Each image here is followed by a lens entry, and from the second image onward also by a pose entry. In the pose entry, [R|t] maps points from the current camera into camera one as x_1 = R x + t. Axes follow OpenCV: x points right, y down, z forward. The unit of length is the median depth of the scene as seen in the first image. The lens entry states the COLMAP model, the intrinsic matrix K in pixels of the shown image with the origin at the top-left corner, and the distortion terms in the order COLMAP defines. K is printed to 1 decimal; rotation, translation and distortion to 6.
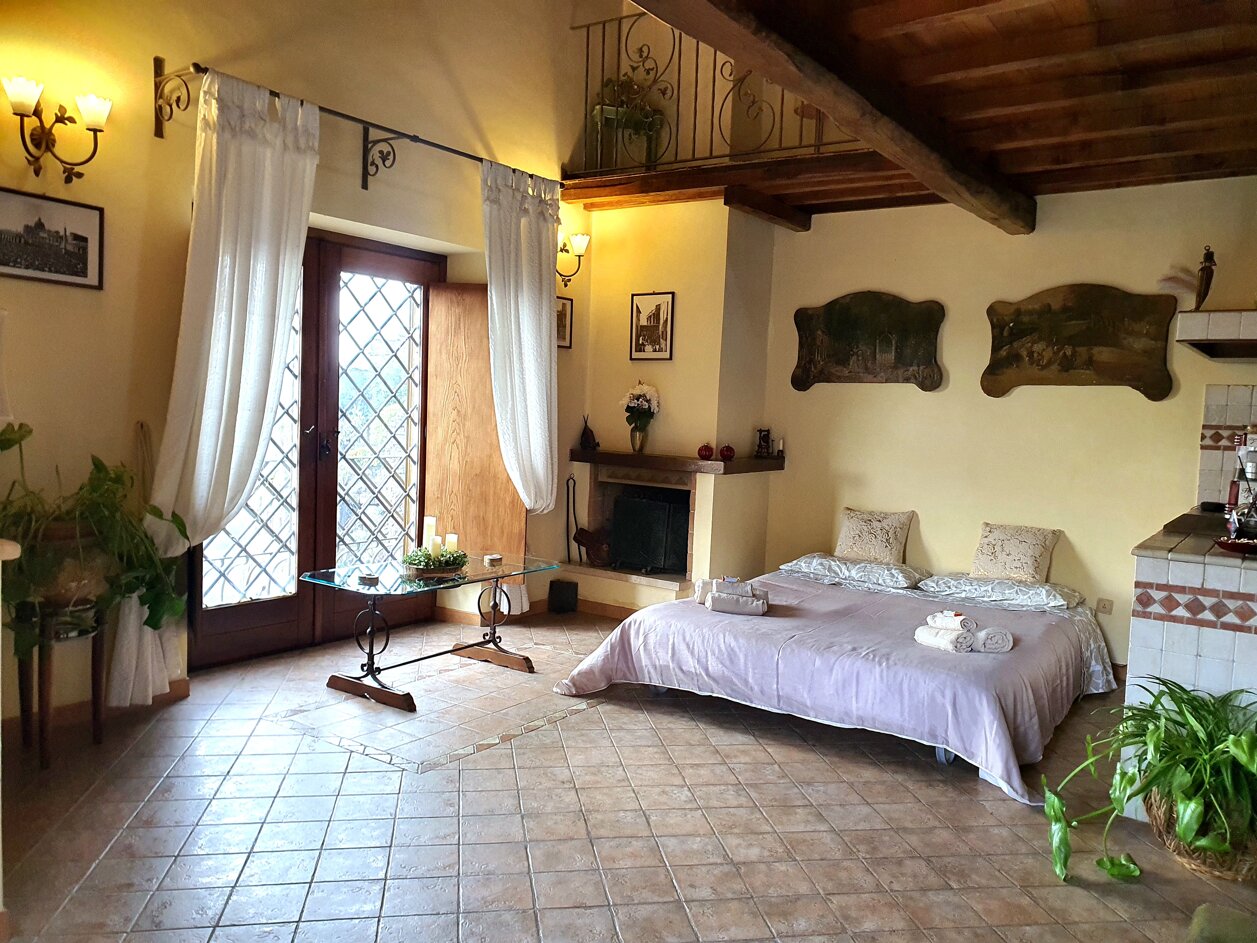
lens RADIAL K [[967.8, 0, 637.2], [0, 967.8, 486.5], [0, 0, 1]] dist [0.020711, -0.019223]
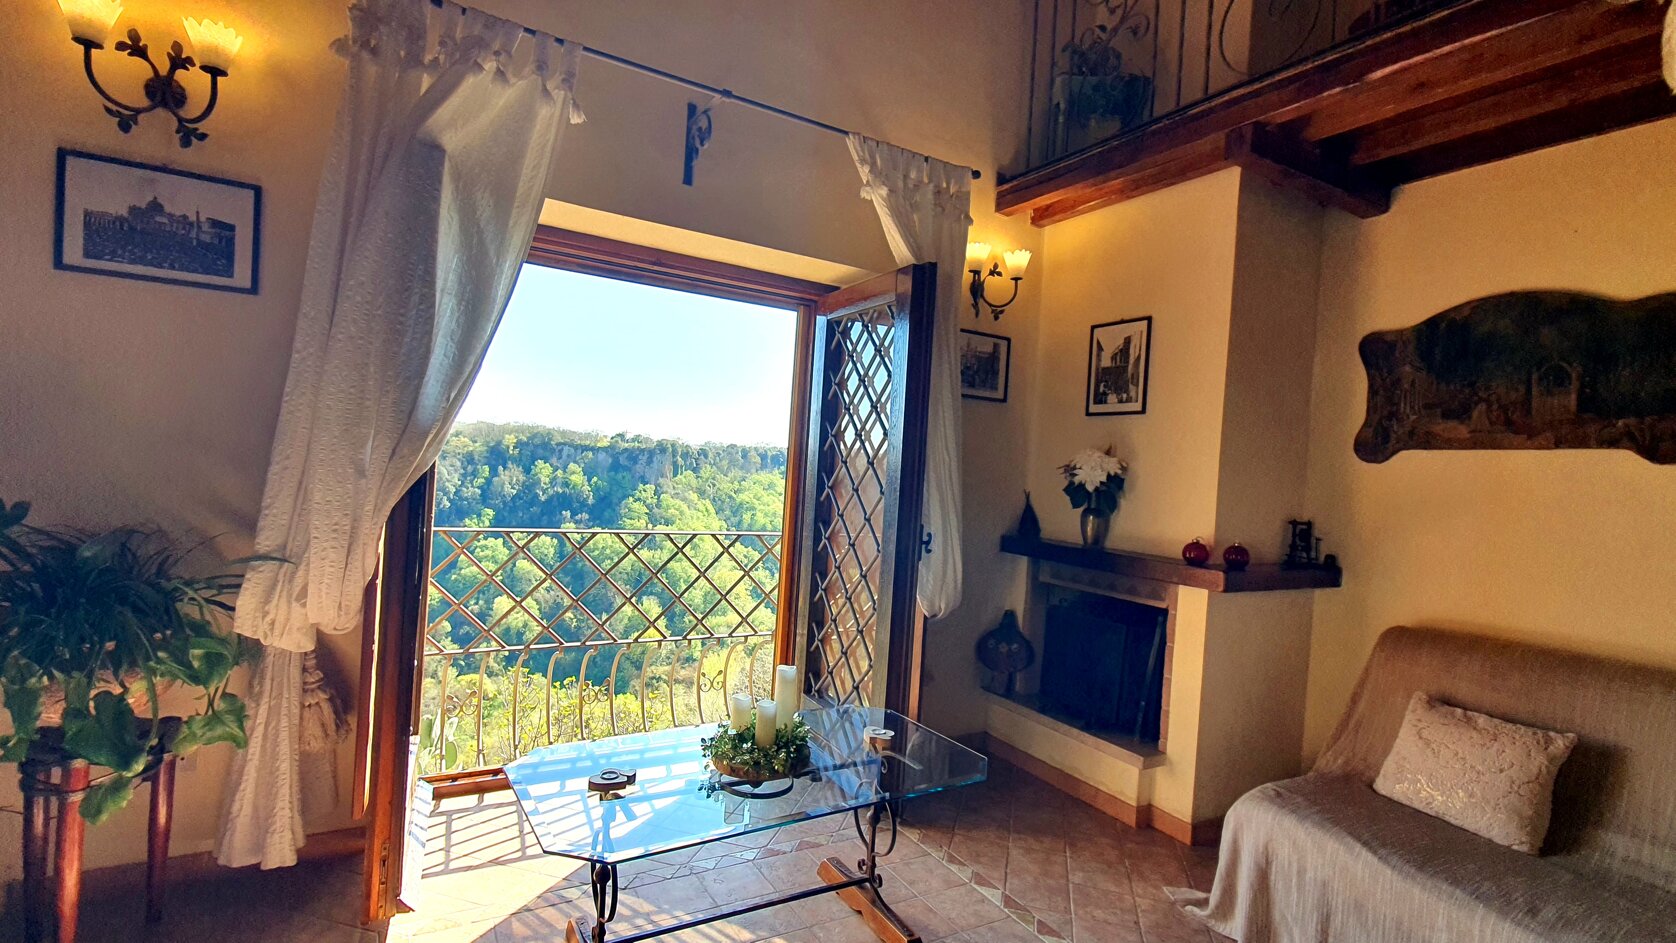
lens RADIAL K [[789.5, 0, 832.2], [0, 789.5, 463.0], [0, 0, 1]] dist [0.018973, -0.001190]
pose [[0.909951, 0.016959, -0.414368, 0.074669], [-0.062528, 0.993352, -0.096656, -0.031026], [0.409974, 0.113862, 0.904962, 0.449496]]
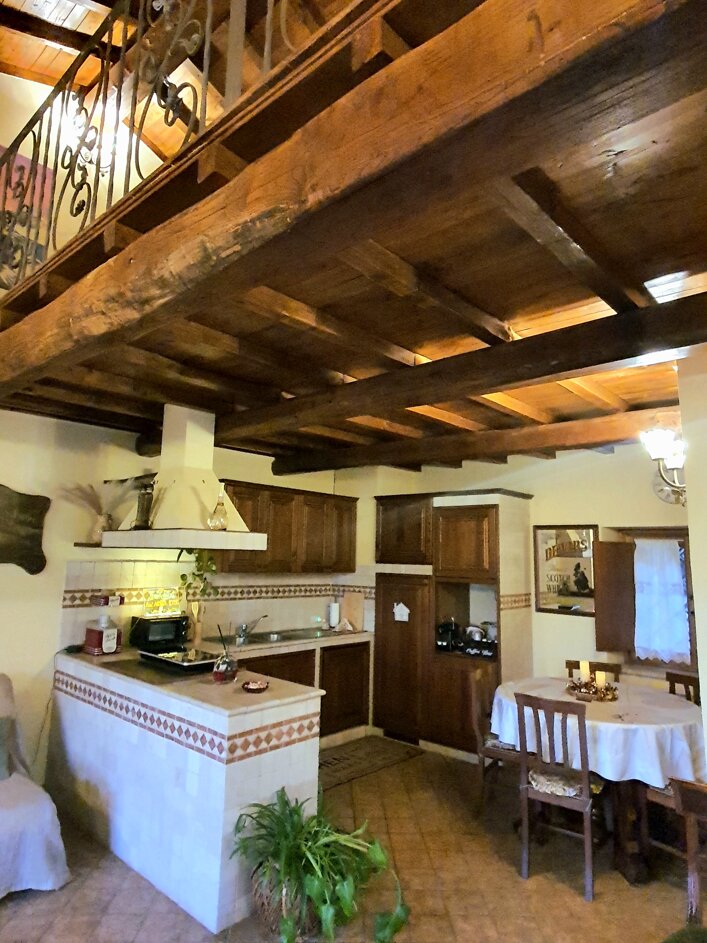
lens RADIAL K [[572.1, 0, 345.8], [0, 572.1, 465.0], [0, 0, 1]] dist [0.000588, 0.003180]
pose [[0.140192, 0.116520, 0.983244, -0.180388], [0.065201, 0.989809, -0.126594, -0.101693], [-0.987975, 0.081856, 0.131166, 0.431376]]
